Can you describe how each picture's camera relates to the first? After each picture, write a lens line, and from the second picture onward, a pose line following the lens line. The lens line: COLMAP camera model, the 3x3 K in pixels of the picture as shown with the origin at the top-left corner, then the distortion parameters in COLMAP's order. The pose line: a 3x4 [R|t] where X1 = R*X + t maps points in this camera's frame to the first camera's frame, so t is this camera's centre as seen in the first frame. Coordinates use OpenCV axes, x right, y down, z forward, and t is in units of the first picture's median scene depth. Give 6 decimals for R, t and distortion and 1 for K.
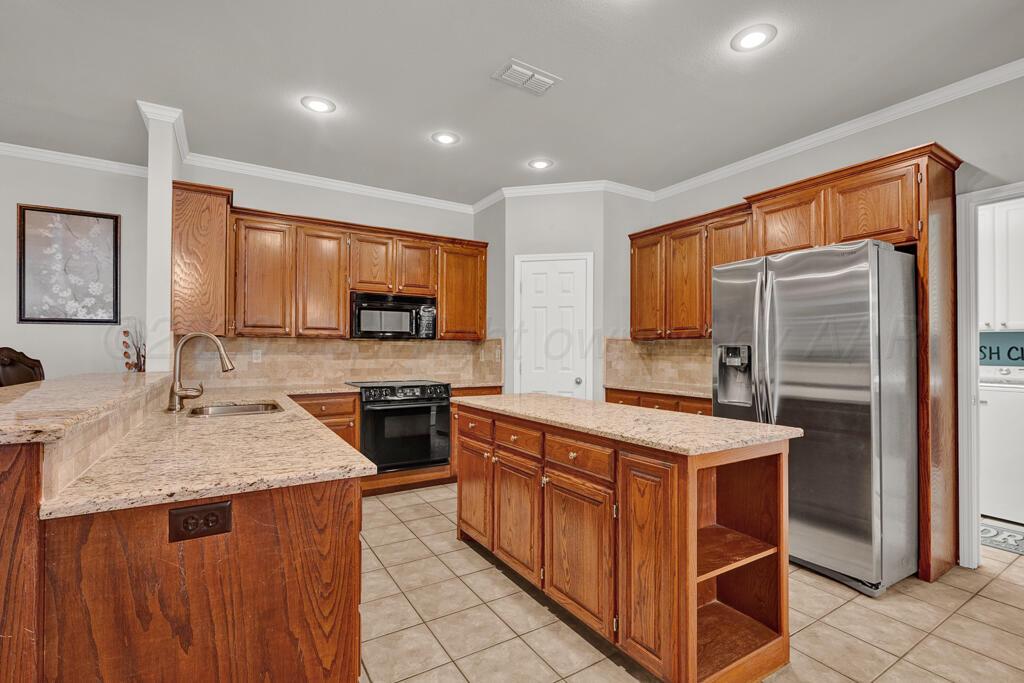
lens RADIAL K [[465.7, 0, 512.0], [0, 465.7, 341.5], [0, 0, 1]] dist [0.001656, 0.000087]
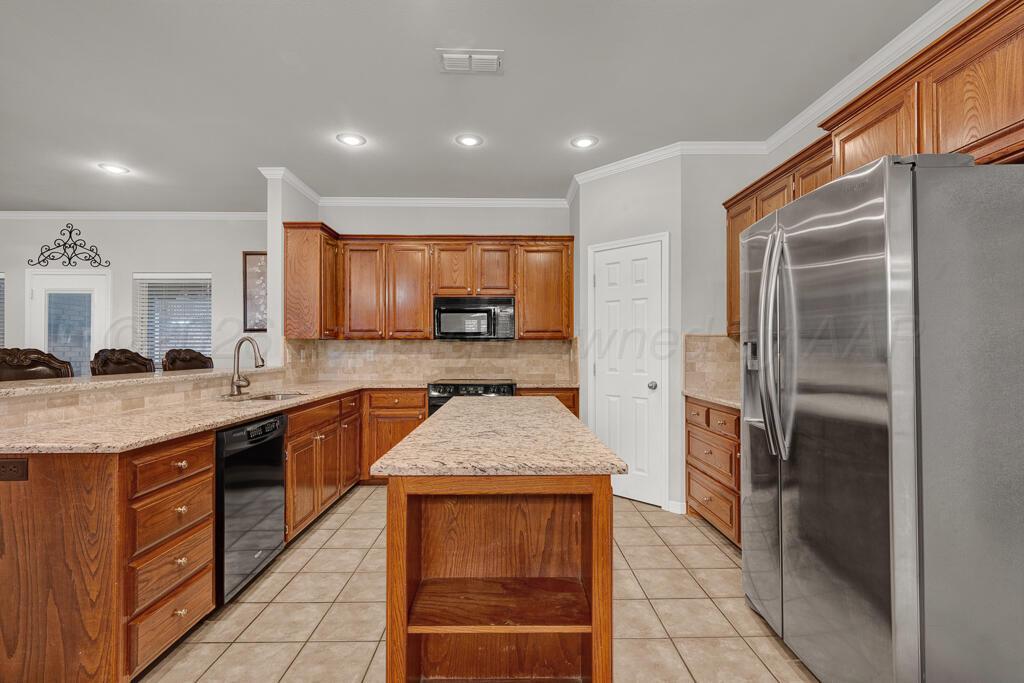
lens RADIAL K [[465.7, 0, 512.0], [0, 465.7, 341.5], [0, 0, 1]] dist [0.001656, 0.000087]
pose [[0.858730, -0.012601, -0.512273, 0.410098], [0.013271, 0.999909, -0.002349, 0.003624], [0.512256, -0.004782, 0.858819, 0.161690]]
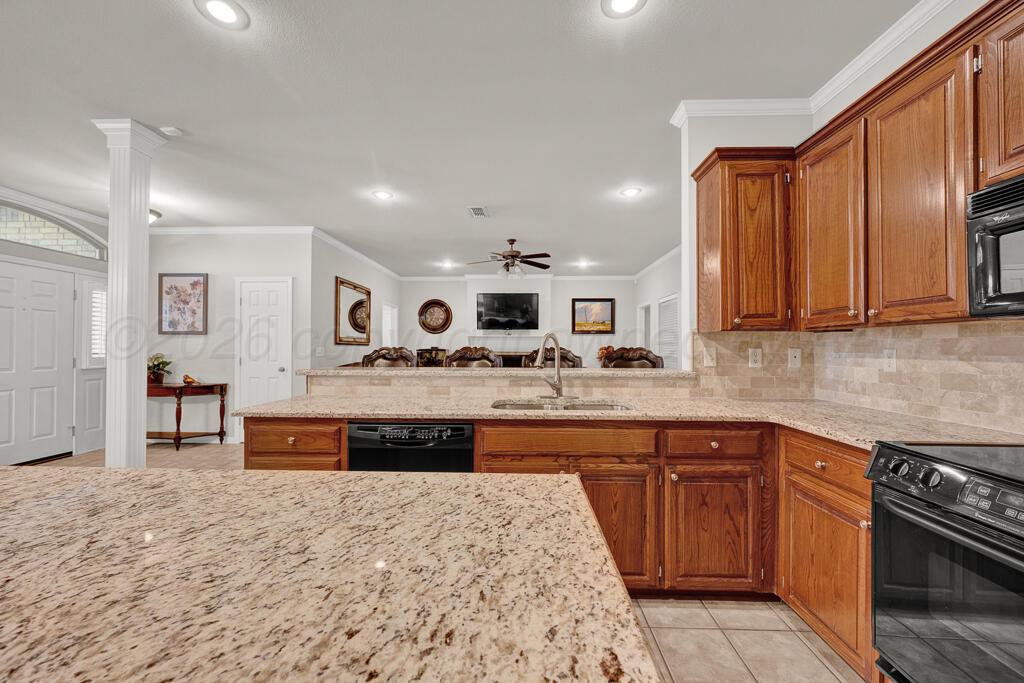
lens RADIAL K [[402.9, 0, 512.0], [0, 402.9, 341.5], [0, 0, 1]] dist [0.000103, 0.000071]
pose [[-0.552949, -0.015585, -0.833069, 0.142576], [0.012458, 0.999559, -0.026969, 0.016136], [0.833122, -0.025291, -0.552511, 0.937402]]
